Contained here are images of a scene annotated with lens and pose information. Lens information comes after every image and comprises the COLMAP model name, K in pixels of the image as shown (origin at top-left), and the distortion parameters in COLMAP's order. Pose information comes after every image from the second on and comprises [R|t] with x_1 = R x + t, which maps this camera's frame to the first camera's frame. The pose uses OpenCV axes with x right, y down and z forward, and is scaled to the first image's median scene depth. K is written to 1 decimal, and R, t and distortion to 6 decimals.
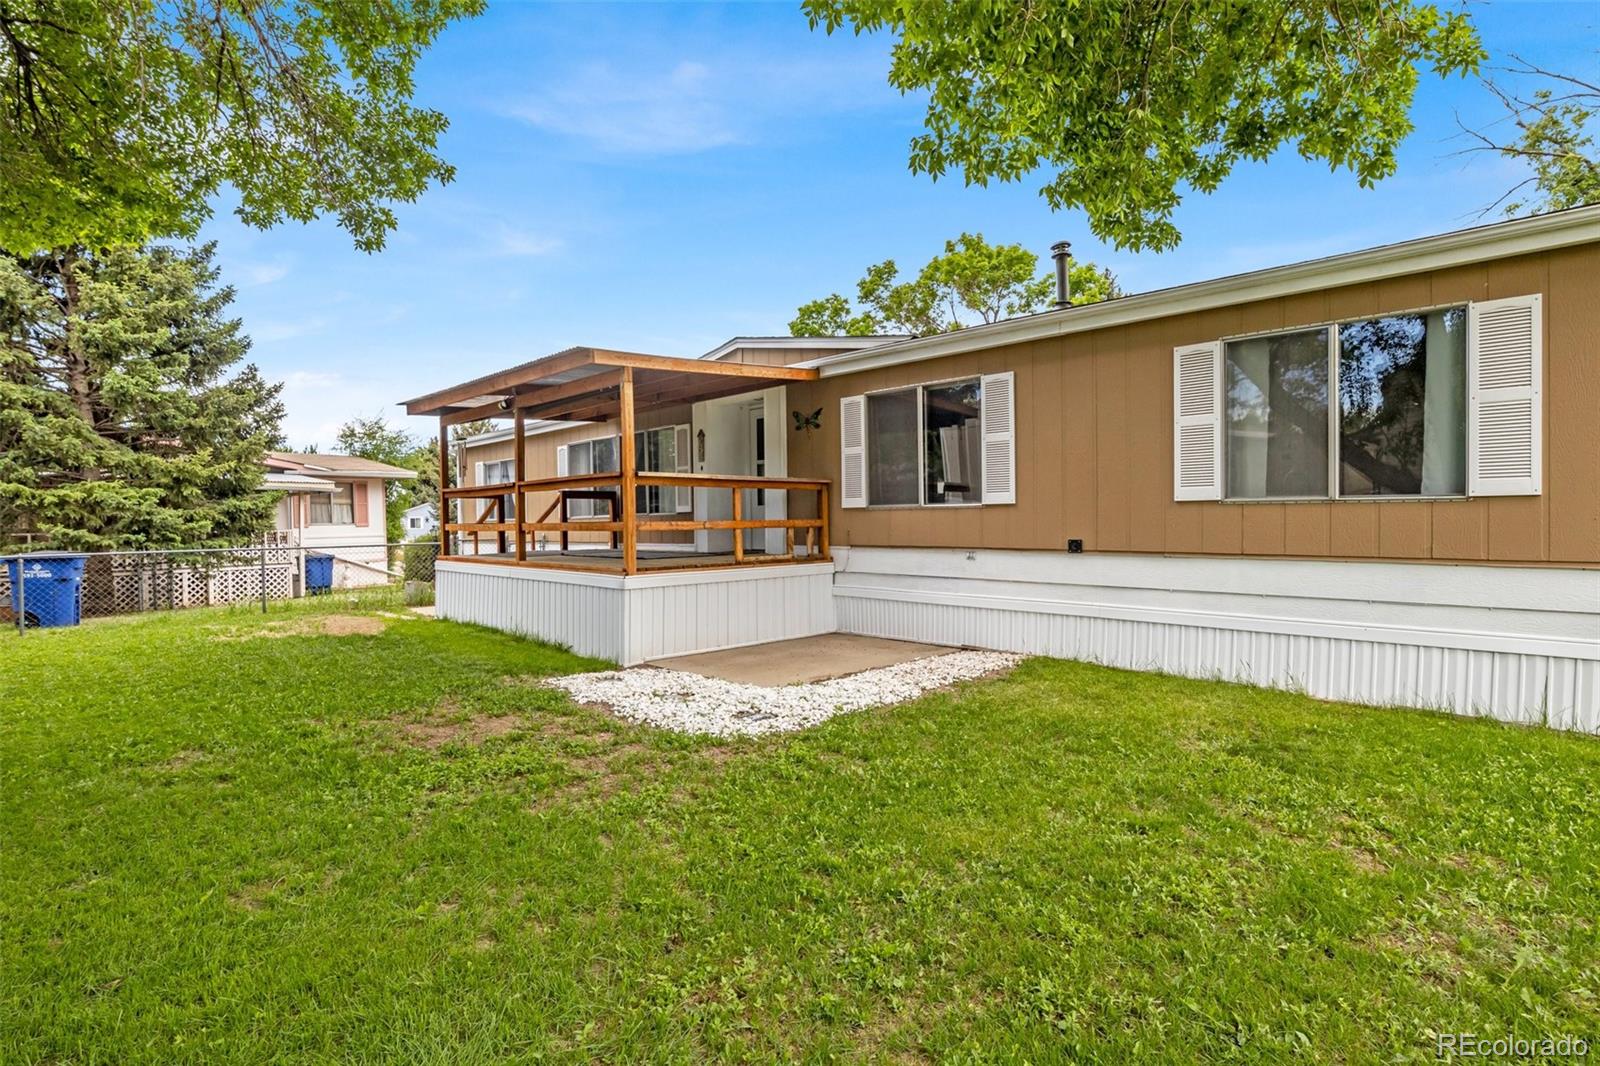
lens RADIAL K [[797.6, 0, 803.1], [0, 797.6, 541.8], [0, 0, 1]] dist [-0.003086, -0.000687]
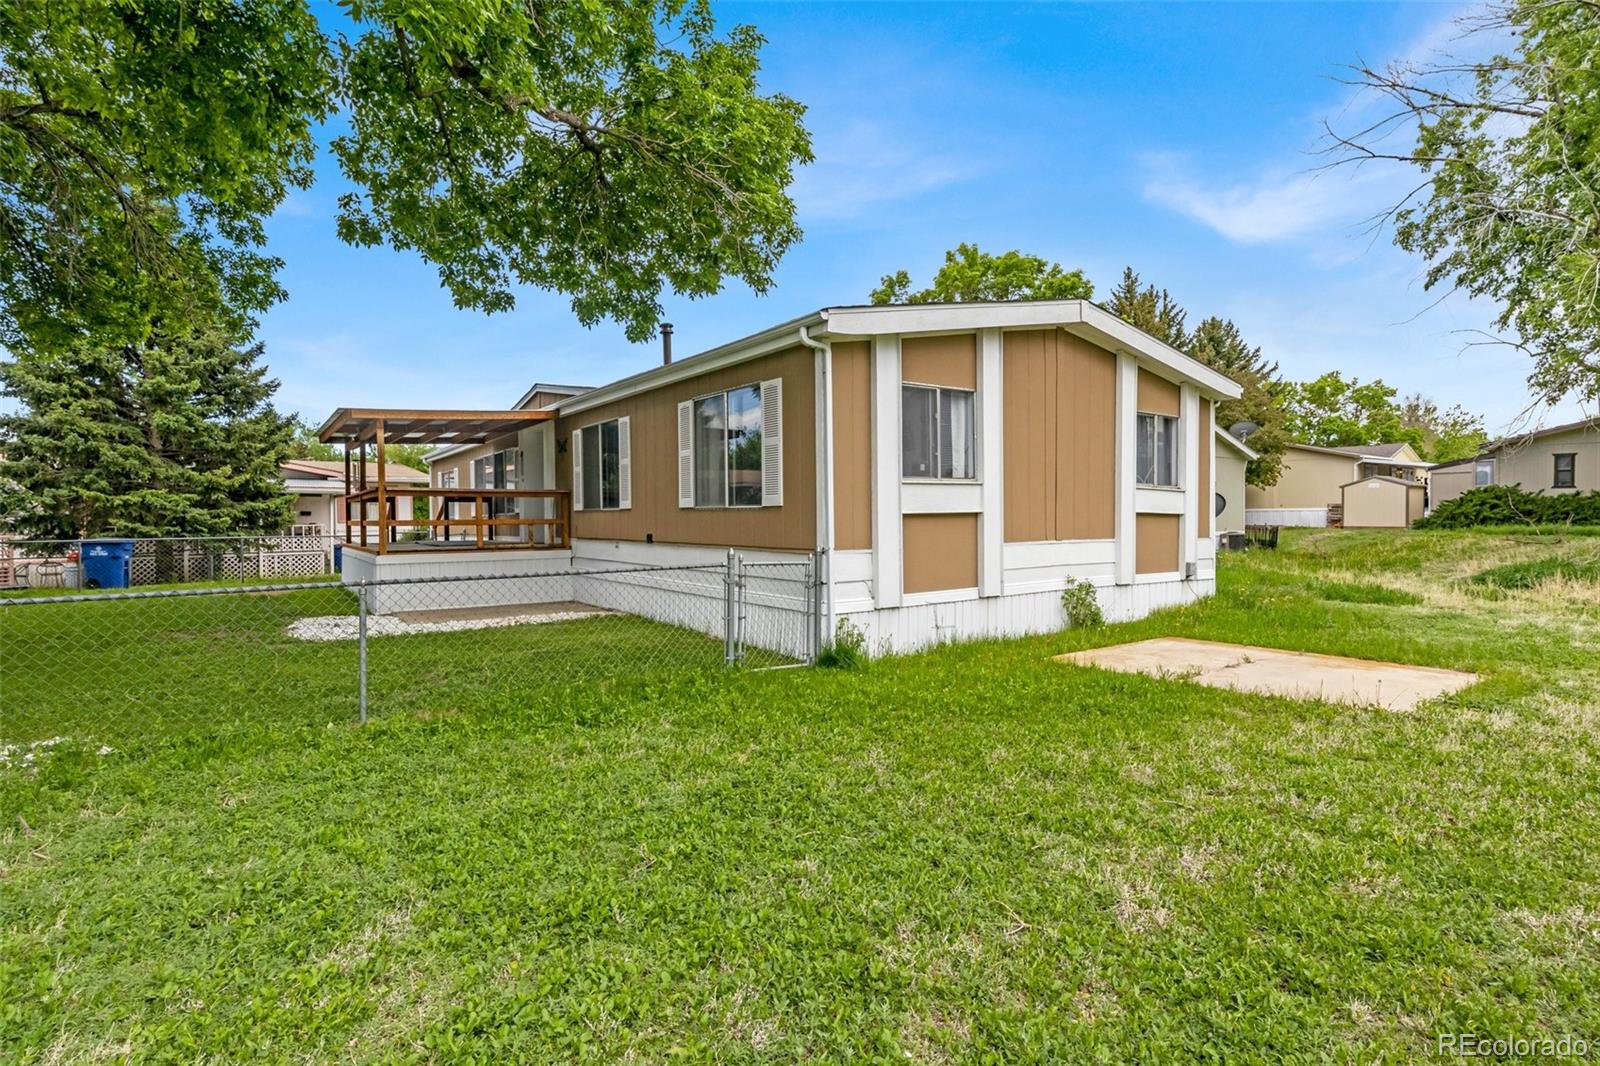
lens RADIAL K [[815.0, 0, 805.9], [0, 815.0, 535.1], [0, 0, 1]] dist [-0.002235, -0.000313]
pose [[0.985784, 0.007514, -0.167852, 0.517324], [-0.008291, 0.999958, -0.003930, 0.001552], [0.167816, 0.005266, 0.985804, -0.241036]]
